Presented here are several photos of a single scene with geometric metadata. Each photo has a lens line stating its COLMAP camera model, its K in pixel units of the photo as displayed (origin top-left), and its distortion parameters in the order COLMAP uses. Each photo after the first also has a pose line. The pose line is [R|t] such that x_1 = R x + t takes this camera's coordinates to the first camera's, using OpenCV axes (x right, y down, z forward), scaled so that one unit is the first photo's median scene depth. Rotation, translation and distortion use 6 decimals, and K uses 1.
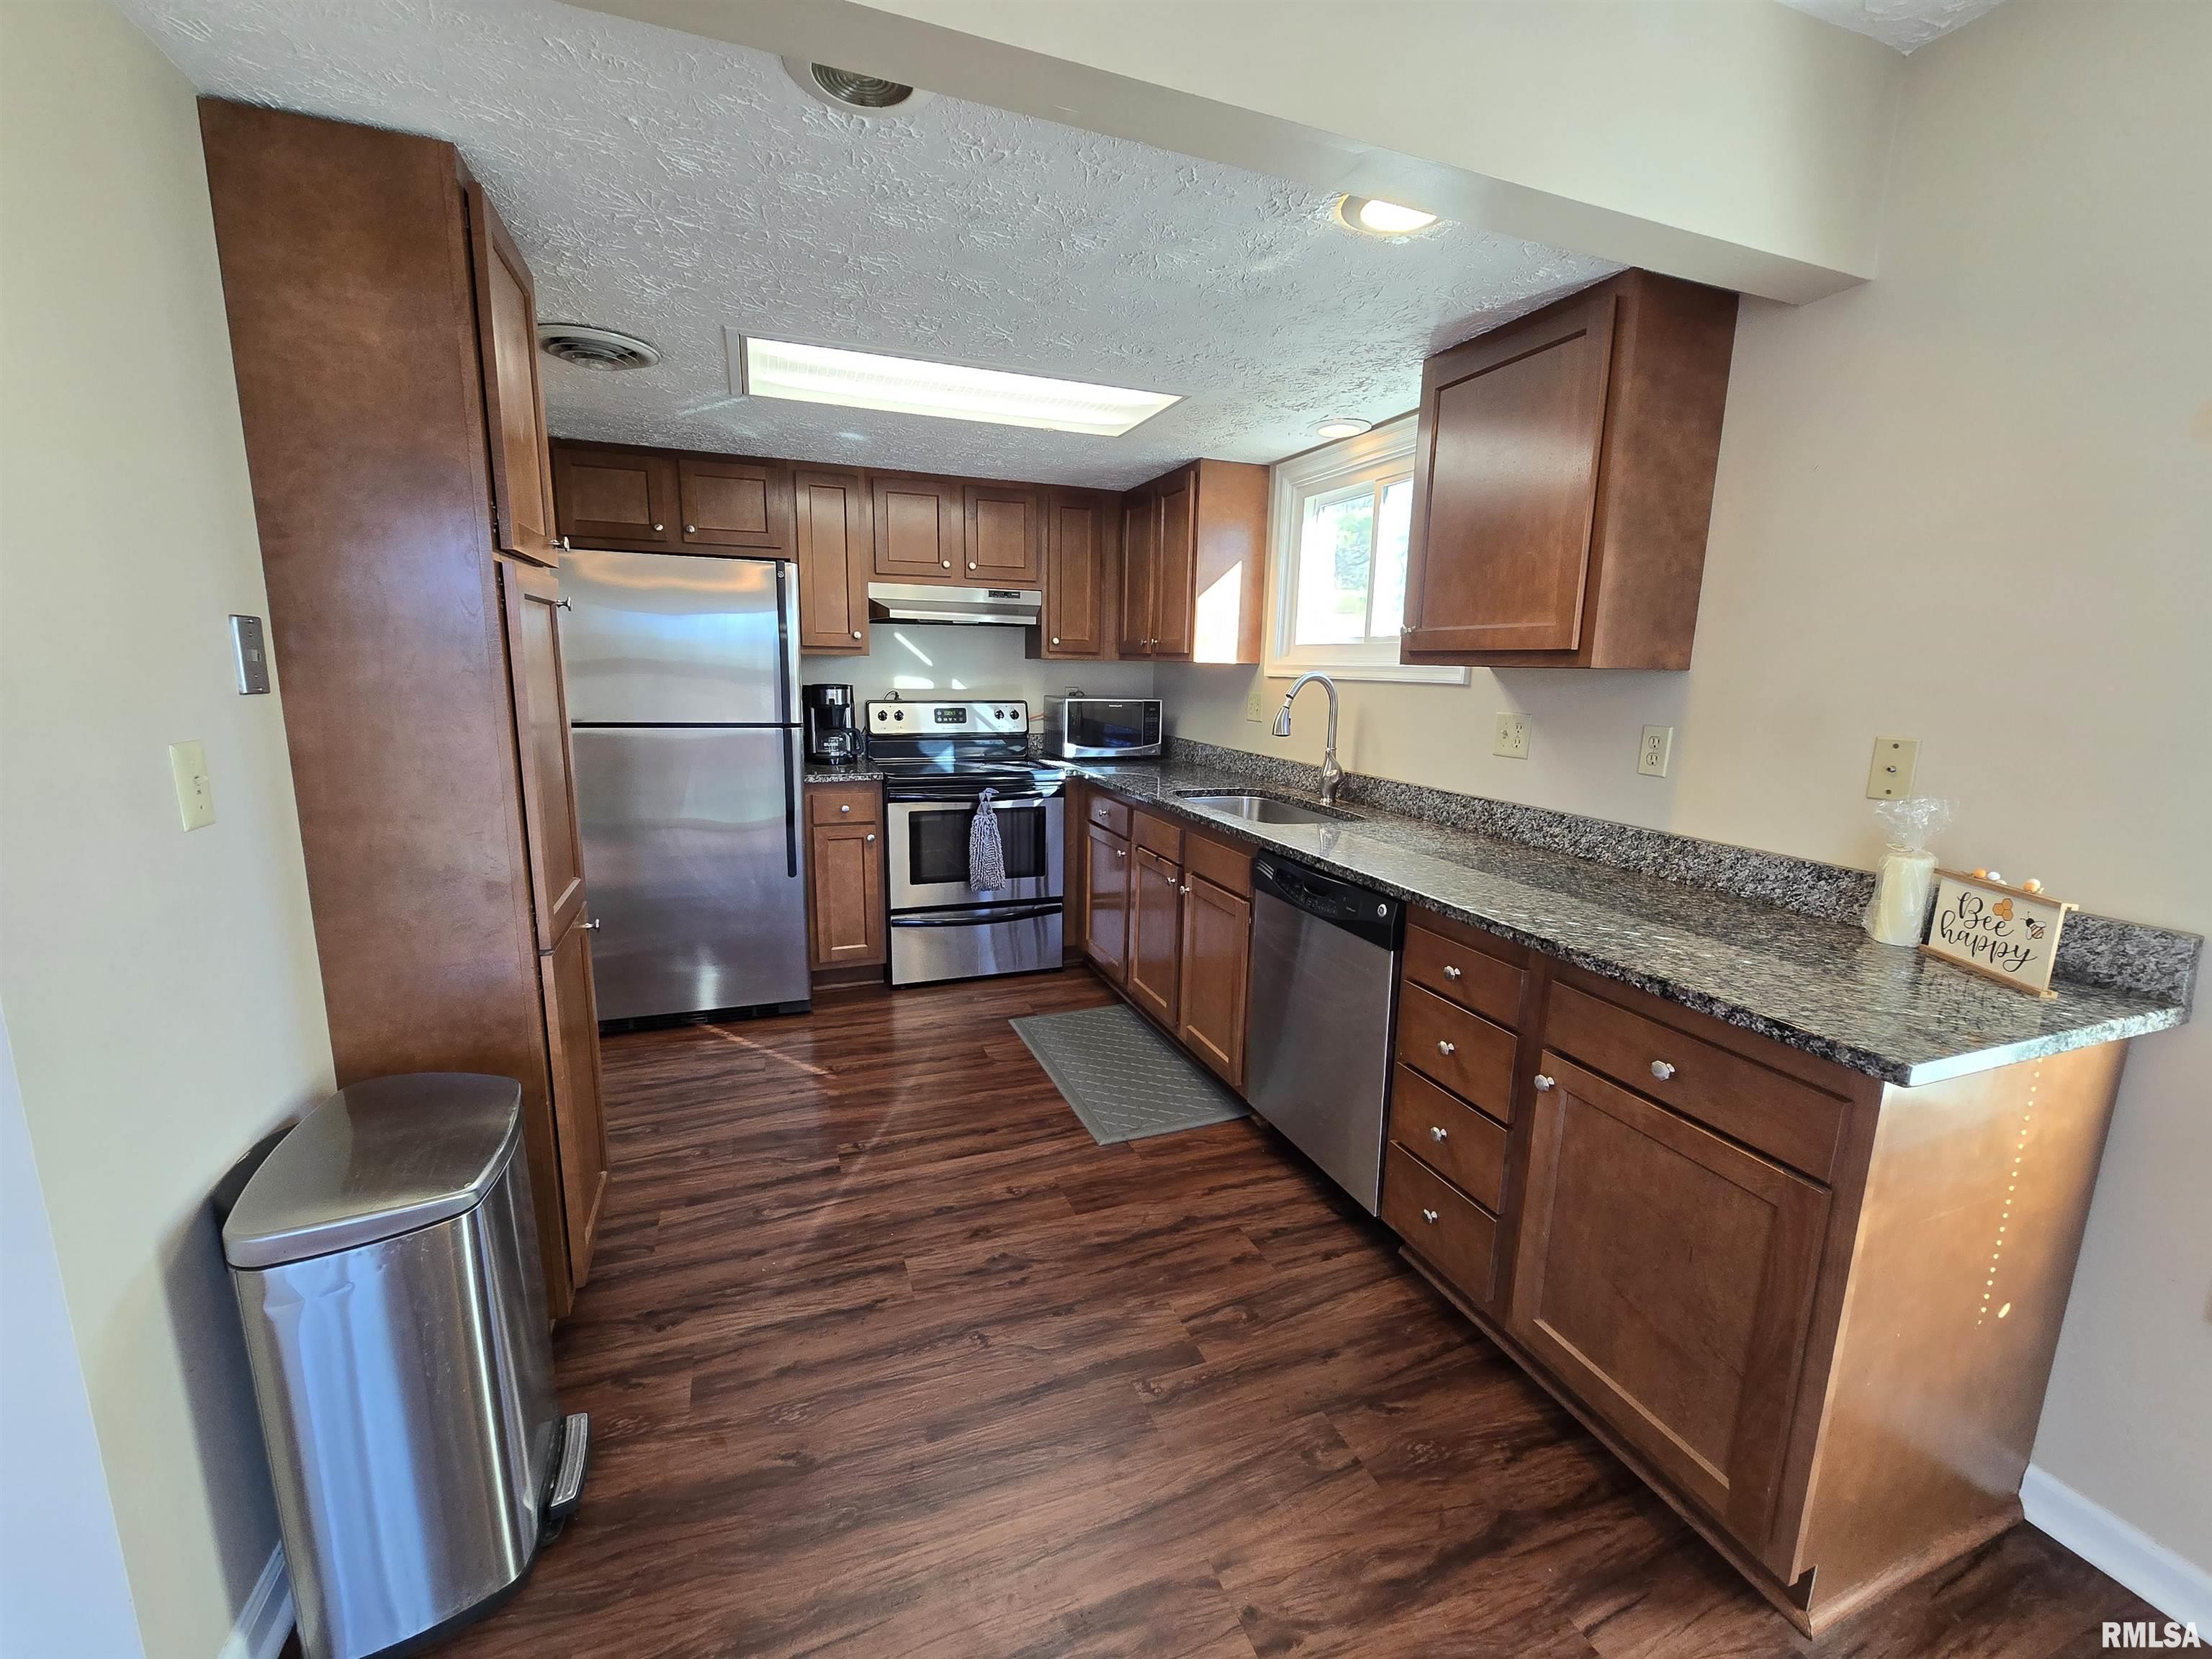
lens RADIAL K [[905.4, 0, 1109.3], [0, 905.4, 830.1], [0, 0, 1]] dist [-0.004665, 0.000899]
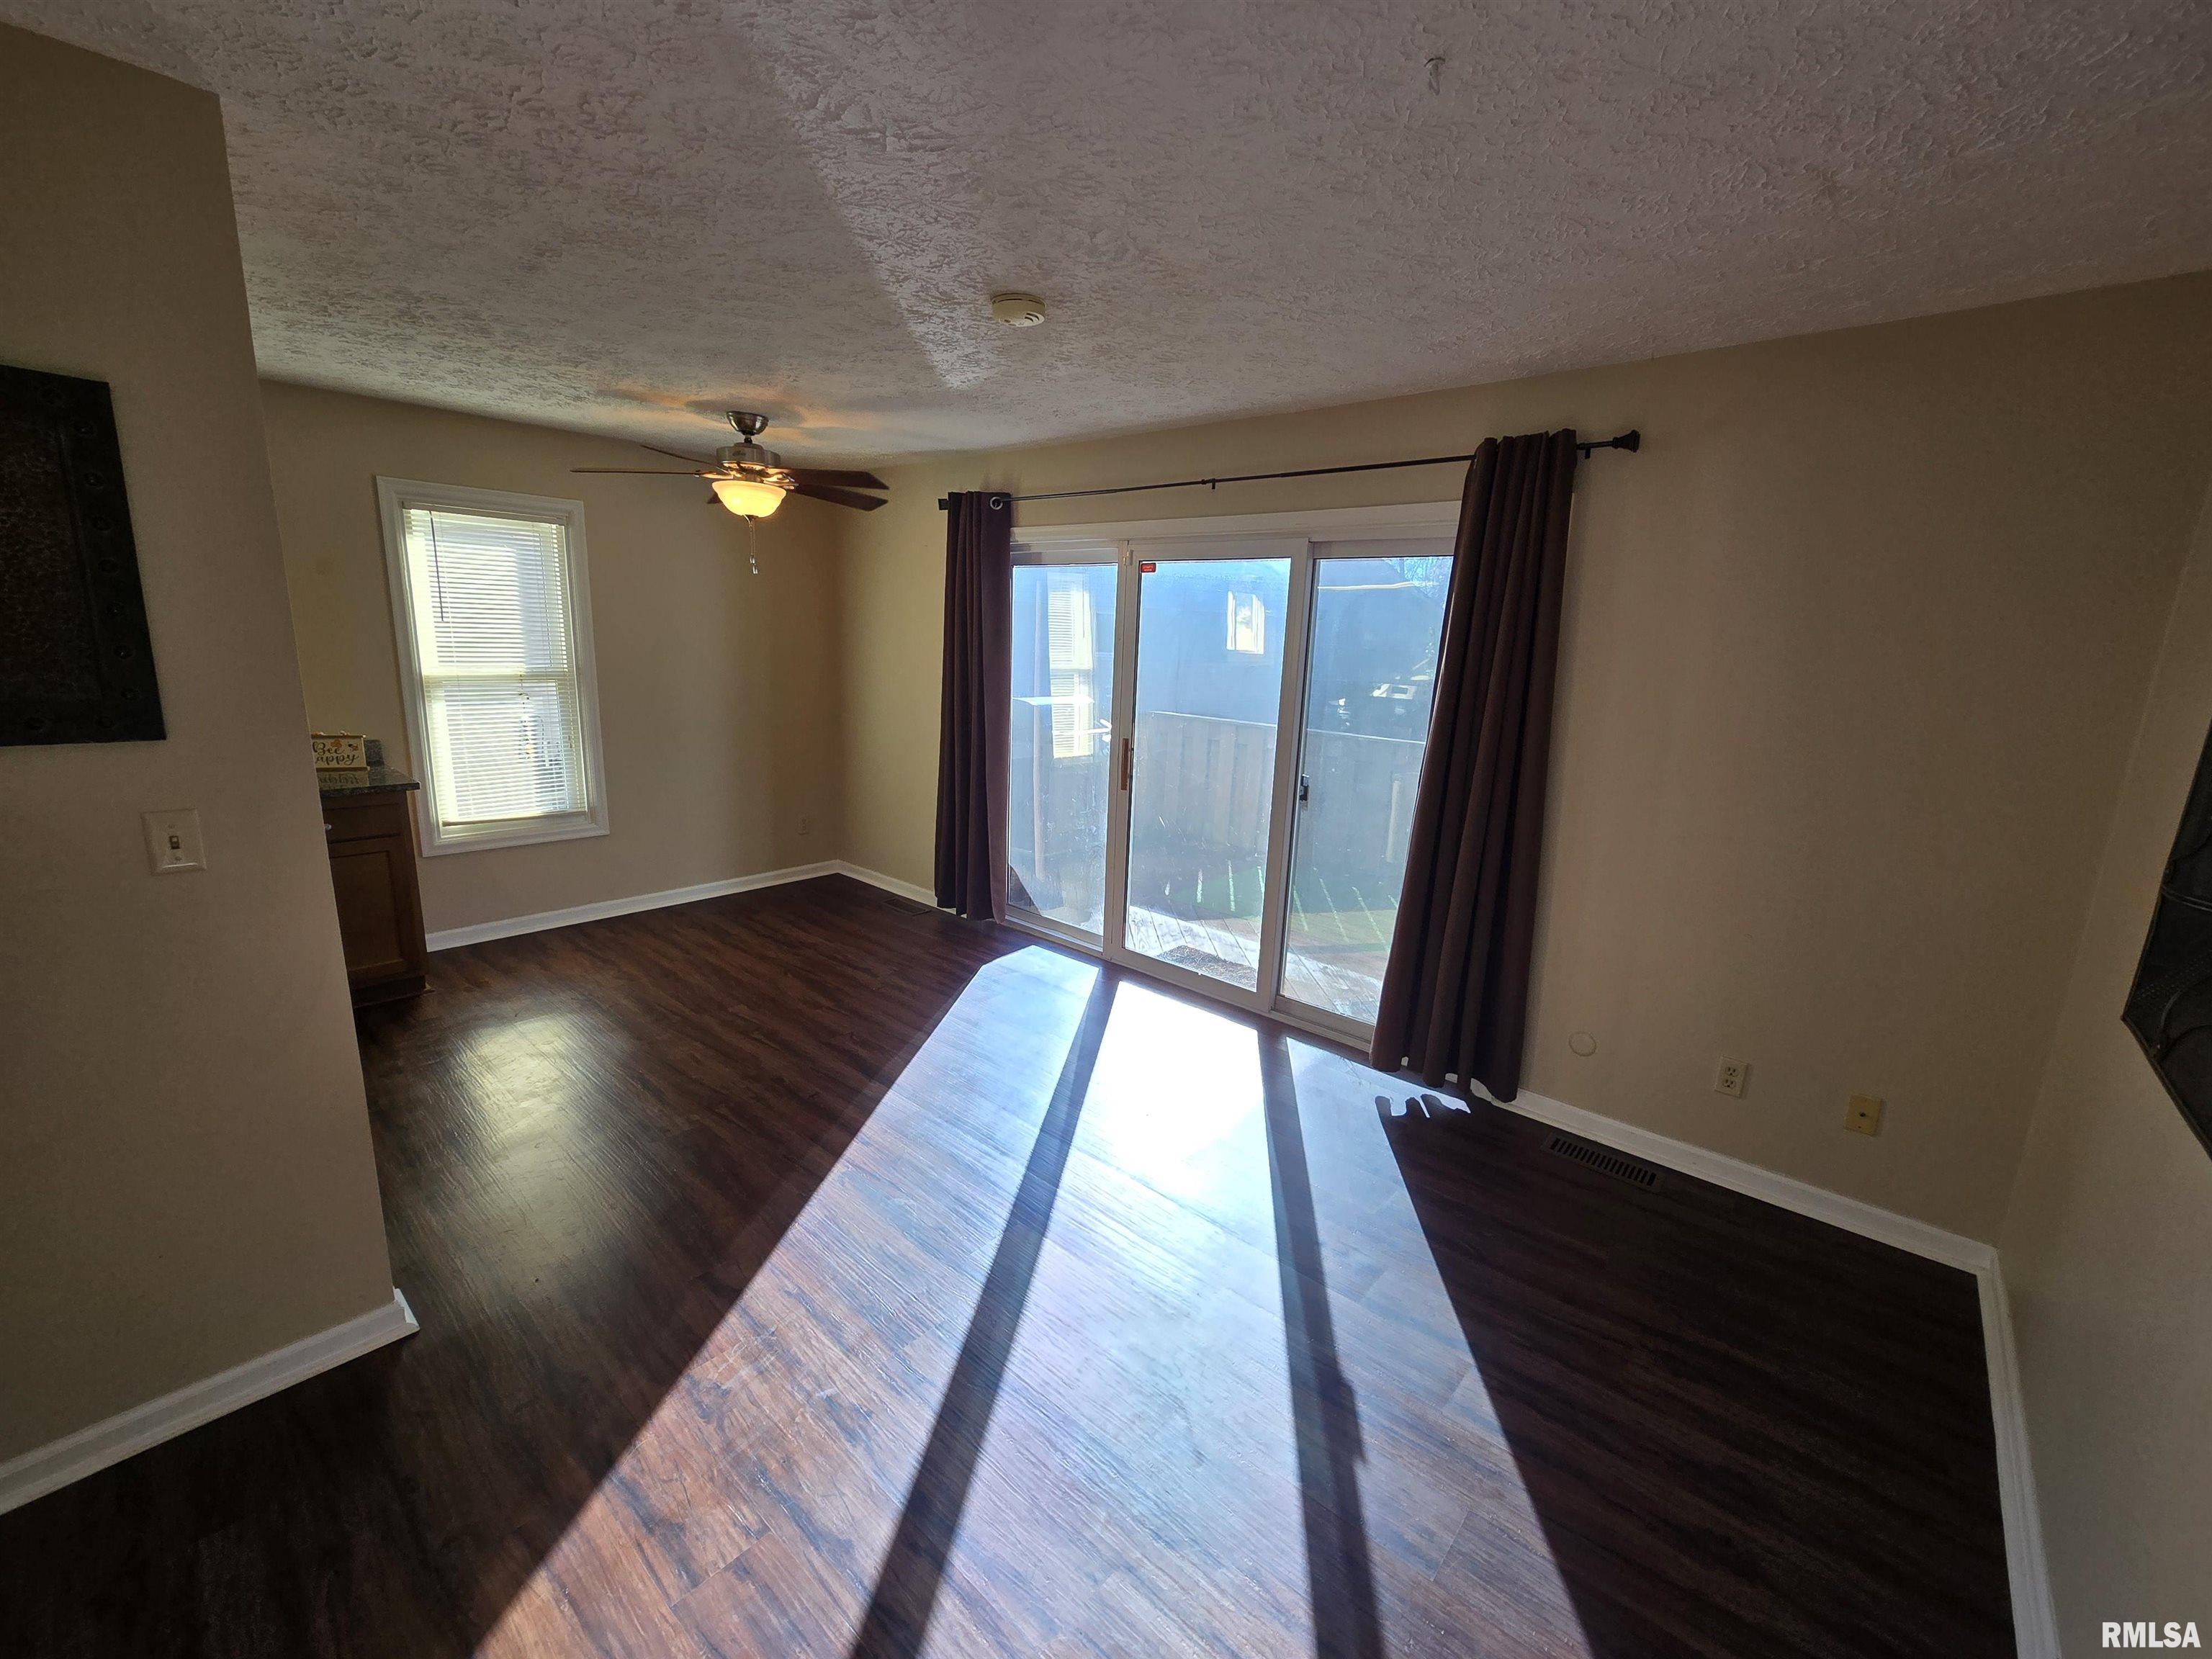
lens RADIAL K [[905.4, 0, 1103.5], [0, 905.4, 832.2], [0, 0, 1]] dist [-0.004665, 0.000899]
pose [[-0.454149, -0.228584, 0.861103, -1.437506], [0.115344, 0.943306, 0.311239, -0.141228], [-0.883428, 0.240672, -0.402035, 0.071421]]
